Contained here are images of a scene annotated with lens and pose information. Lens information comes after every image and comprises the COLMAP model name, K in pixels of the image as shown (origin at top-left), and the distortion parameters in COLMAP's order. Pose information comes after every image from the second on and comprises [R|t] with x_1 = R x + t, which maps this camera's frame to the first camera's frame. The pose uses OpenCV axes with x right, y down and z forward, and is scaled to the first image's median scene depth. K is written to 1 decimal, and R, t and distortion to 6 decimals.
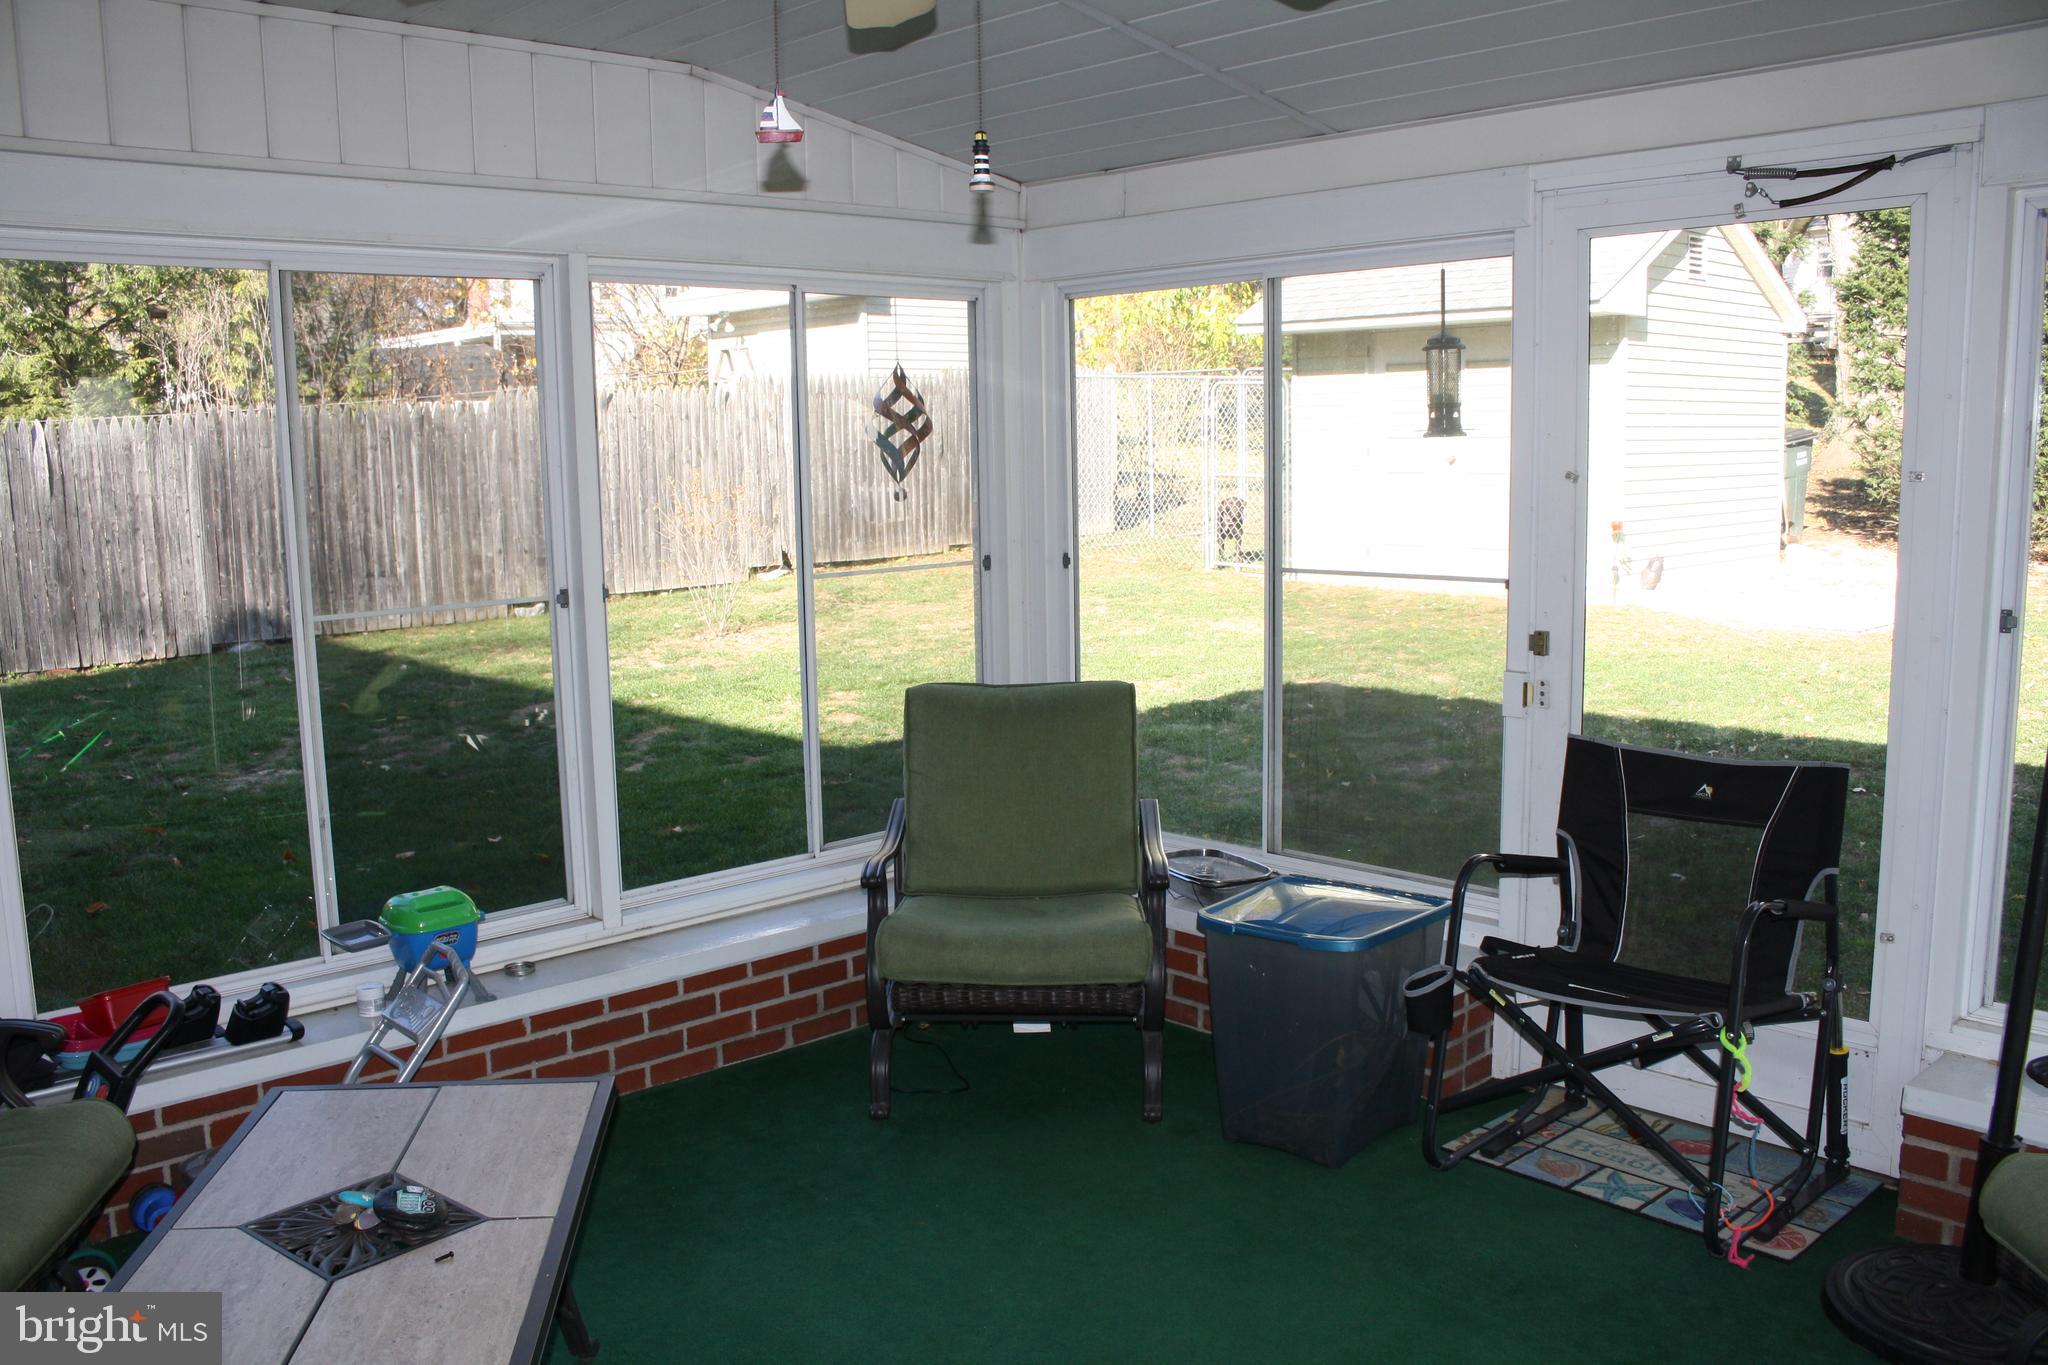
lens RADIAL K [[1703.0, 0, 1016.3], [0, 1703.0, 697.5], [0, 0, 1]] dist [-0.154964, 0.124370]
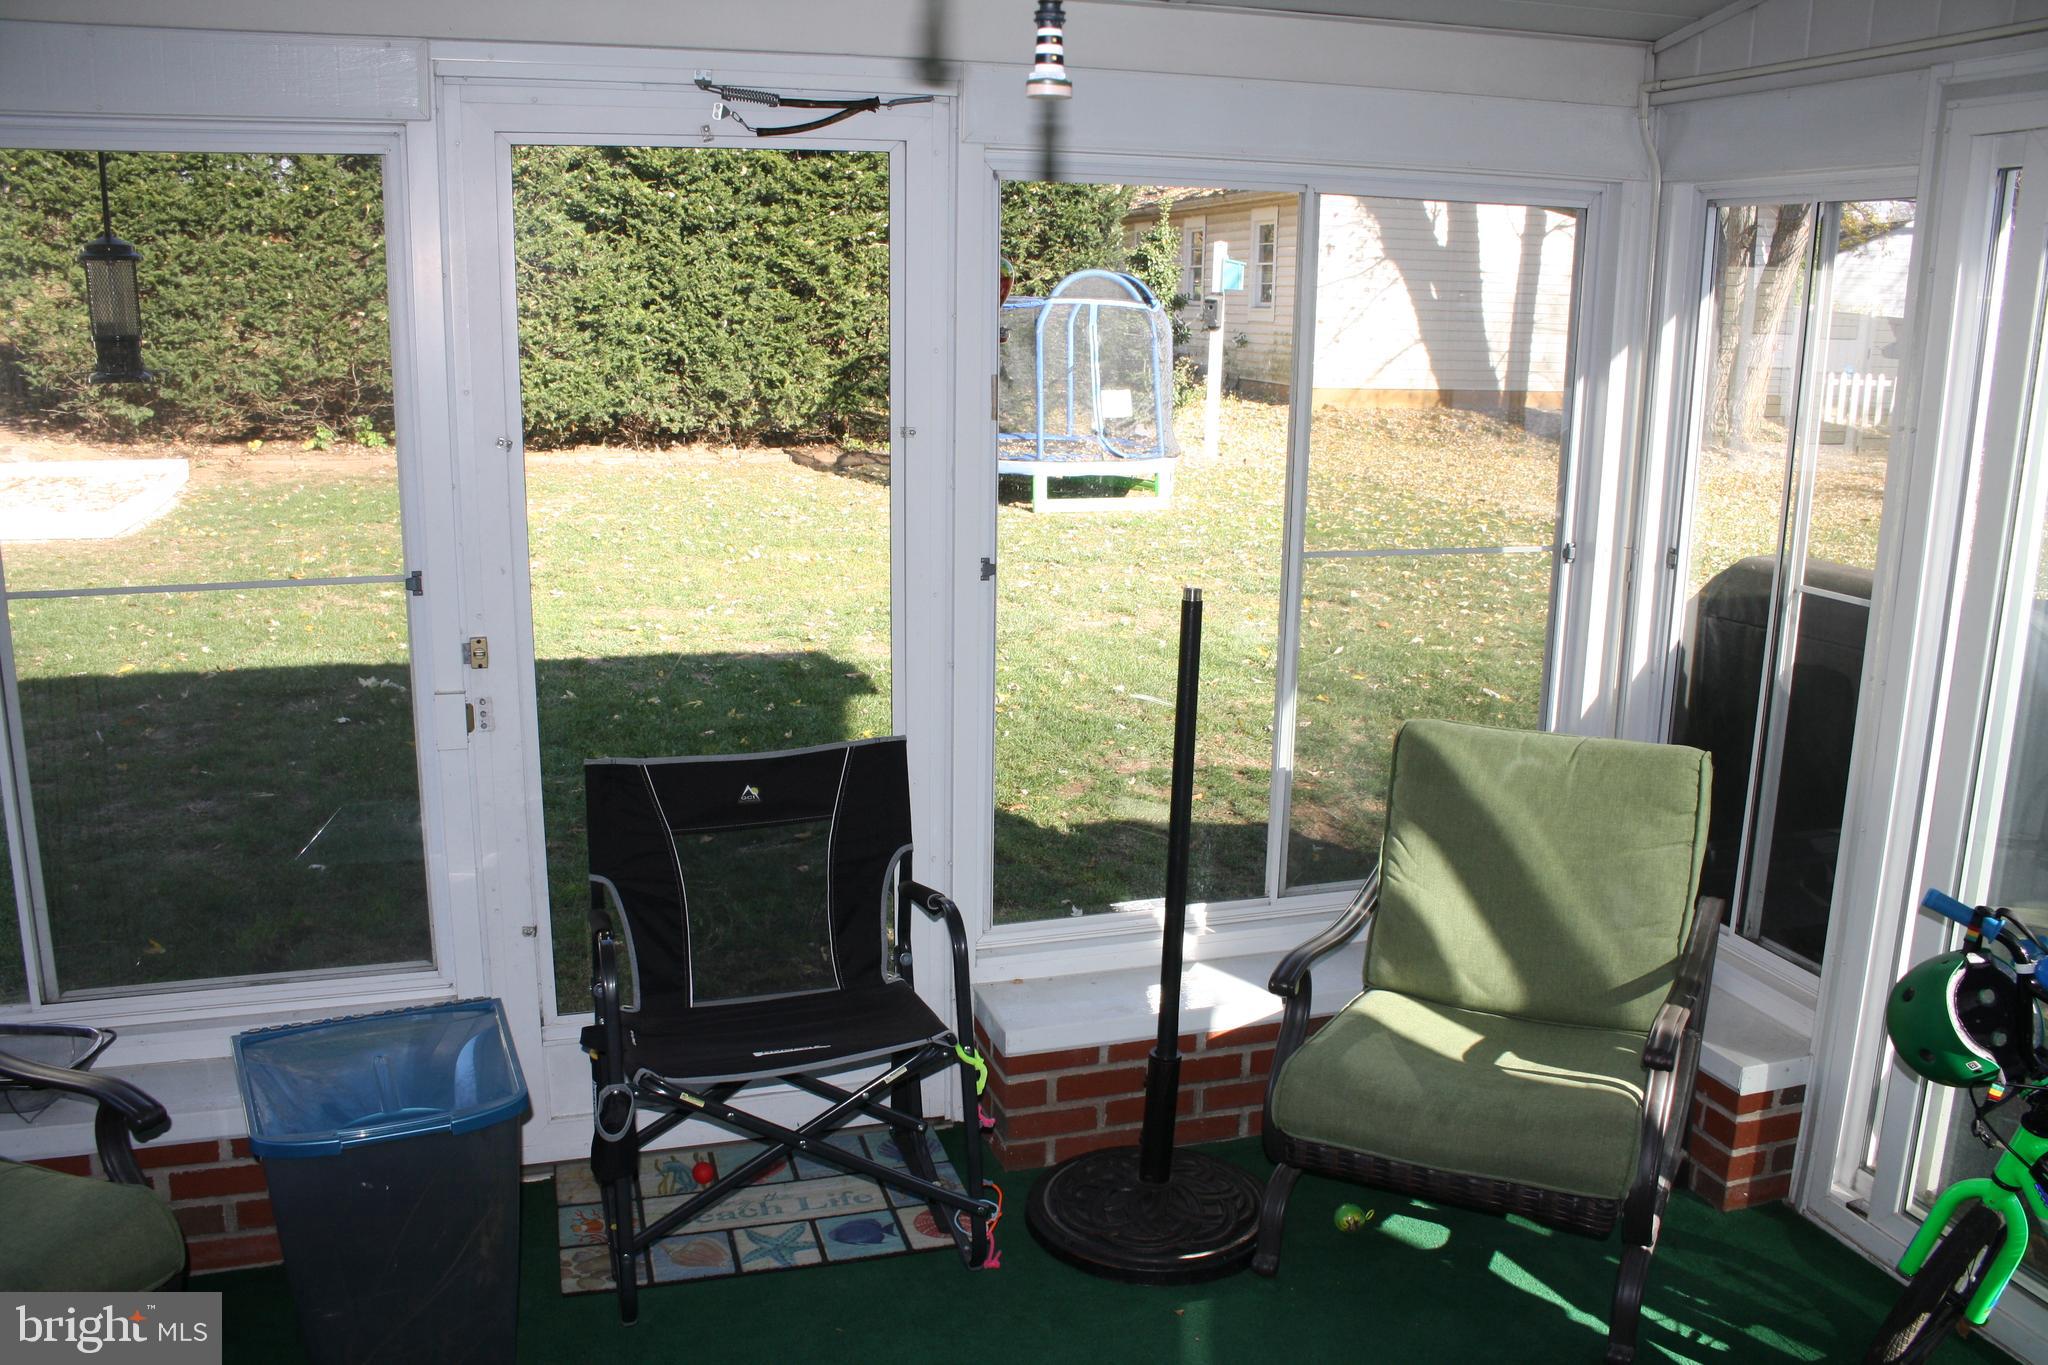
lens RADIAL K [[1703.0, 0, 1016.3], [0, 1703.0, 697.5], [0, 0, 1]] dist [-0.154964, 0.124370]
pose [[0.430883, -0.182567, 0.883747, -0.328910], [0.109025, 0.982680, 0.149848, -0.118216], [-0.895798, 0.031783, 0.443324, 0.477036]]
